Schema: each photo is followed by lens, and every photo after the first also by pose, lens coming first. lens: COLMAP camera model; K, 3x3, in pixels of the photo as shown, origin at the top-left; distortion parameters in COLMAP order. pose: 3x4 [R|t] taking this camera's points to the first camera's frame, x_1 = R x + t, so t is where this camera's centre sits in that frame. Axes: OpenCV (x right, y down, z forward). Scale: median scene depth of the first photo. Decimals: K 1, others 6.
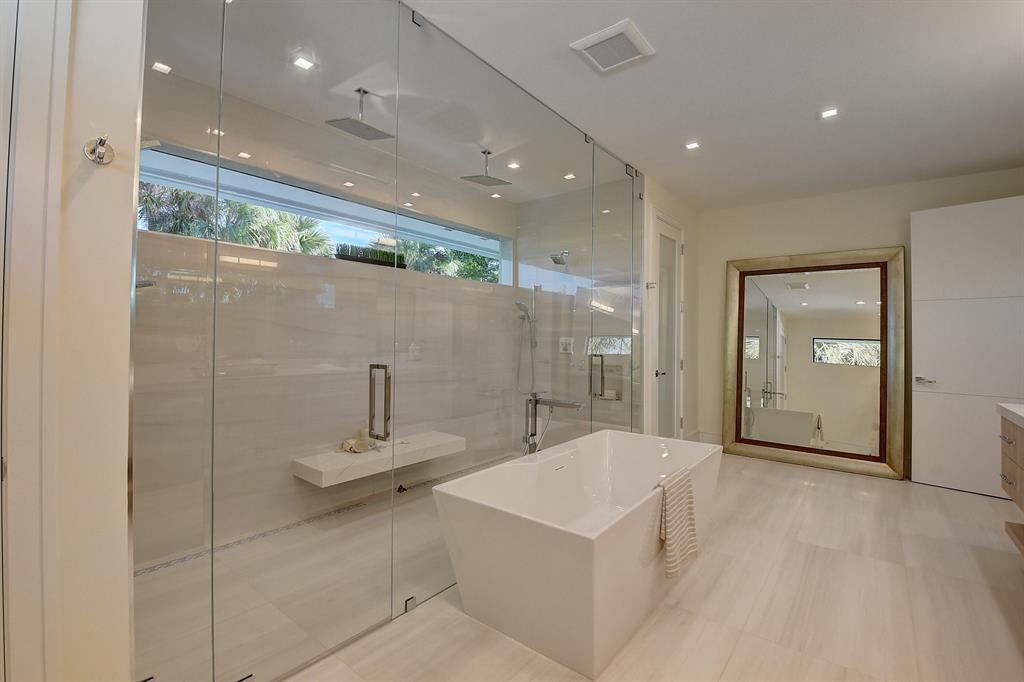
lens RADIAL K [[450.3, 0, 508.0], [0, 450.3, 331.5], [0, 0, 1]] dist [-0.017900, -0.000148]
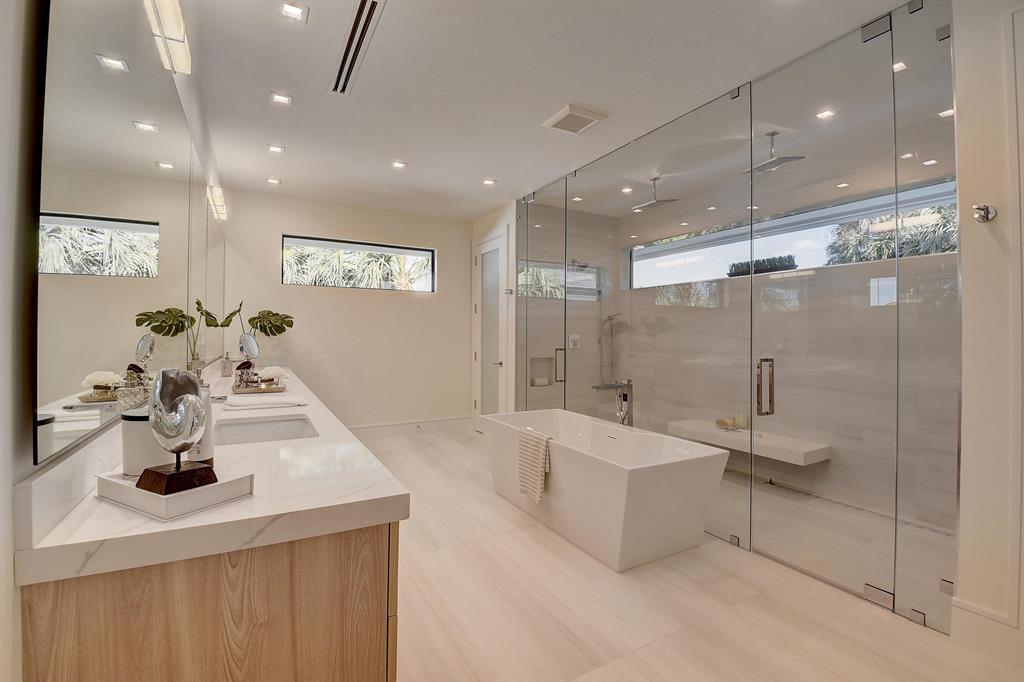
lens RADIAL K [[450.3, 0, 508.0], [0, 450.3, 331.5], [0, 0, 1]] dist [-0.017900, -0.000148]
pose [[-0.370252, -0.019308, -0.928731, 1.082632], [-0.003301, 0.999805, -0.019469, 0.023814], [0.928925, -0.004143, -0.370244, 0.913671]]
